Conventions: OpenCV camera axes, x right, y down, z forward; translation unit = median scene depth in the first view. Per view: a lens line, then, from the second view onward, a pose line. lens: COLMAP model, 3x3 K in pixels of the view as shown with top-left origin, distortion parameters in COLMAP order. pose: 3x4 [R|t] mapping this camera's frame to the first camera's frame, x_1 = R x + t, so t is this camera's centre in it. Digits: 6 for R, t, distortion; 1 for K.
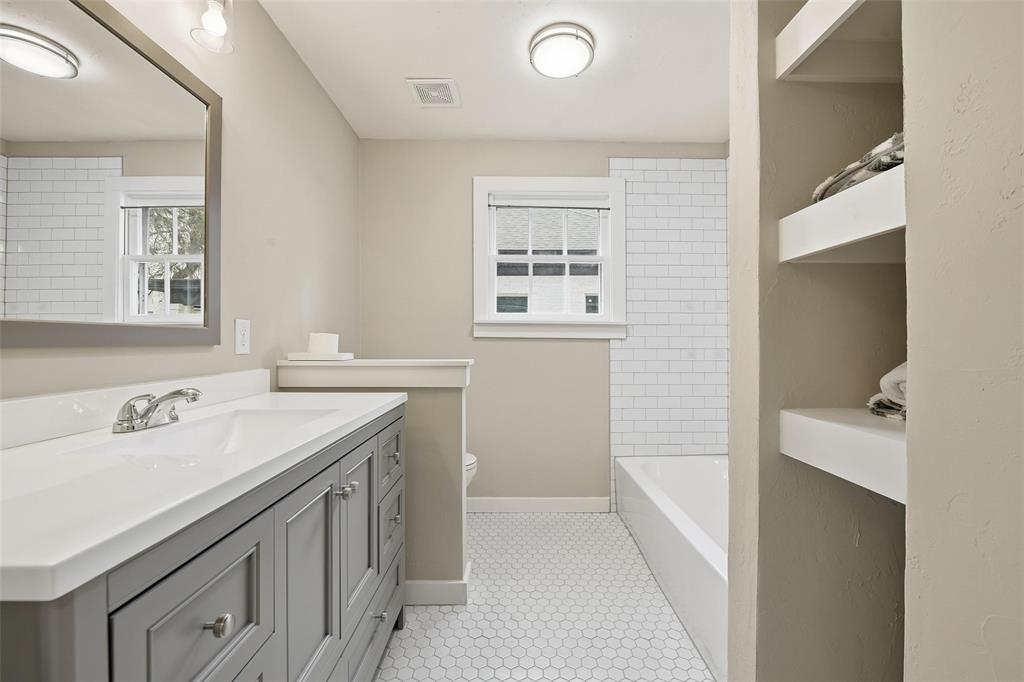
lens RADIAL K [[416.5, 0, 523.7], [0, 416.5, 336.6], [0, 0, 1]] dist [-0.010114, 0.000030]
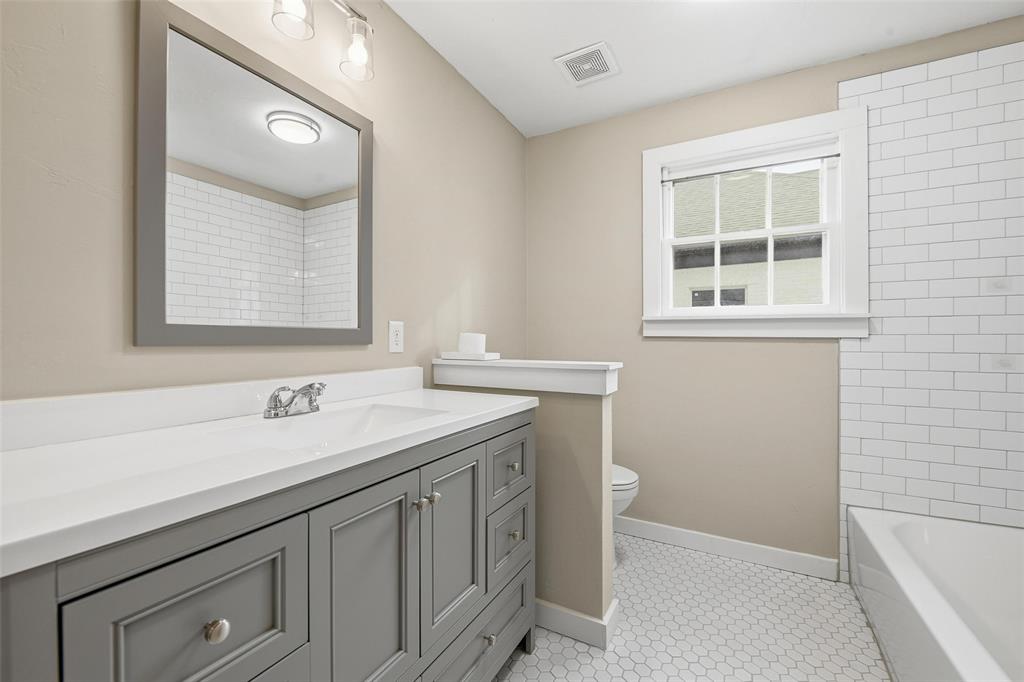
lens RADIAL K [[418.5, 0, 515.3], [0, 418.5, 339.4], [0, 0, 1]] dist [-0.009180, -0.000310]
pose [[0.866791, -0.001535, -0.498669, 0.123173], [0.005032, 0.999971, 0.005669, 0.001934], [0.498646, -0.007424, 0.866774, 0.164453]]
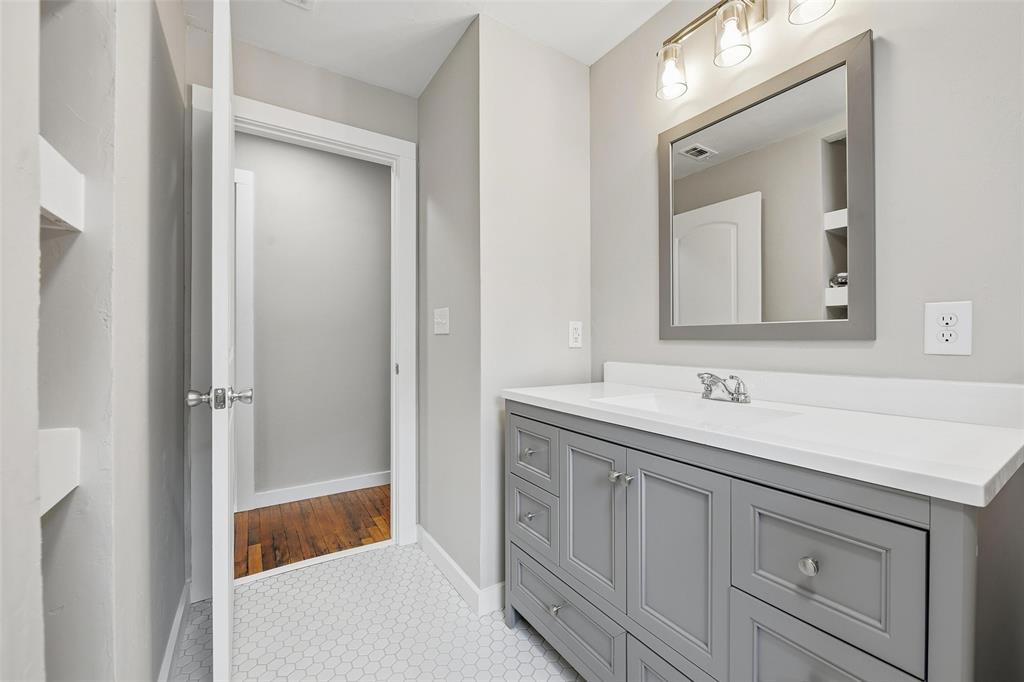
lens RADIAL K [[409.1, 0, 516.2], [0, 409.1, 340.7], [0, 0, 1]] dist [-0.007727, -0.000073]
pose [[-0.848430, 0.002356, -0.529303, 0.204675], [0.007476, 0.999944, -0.007532, 0.016778], [0.529255, -0.010348, -0.848400, 0.988015]]
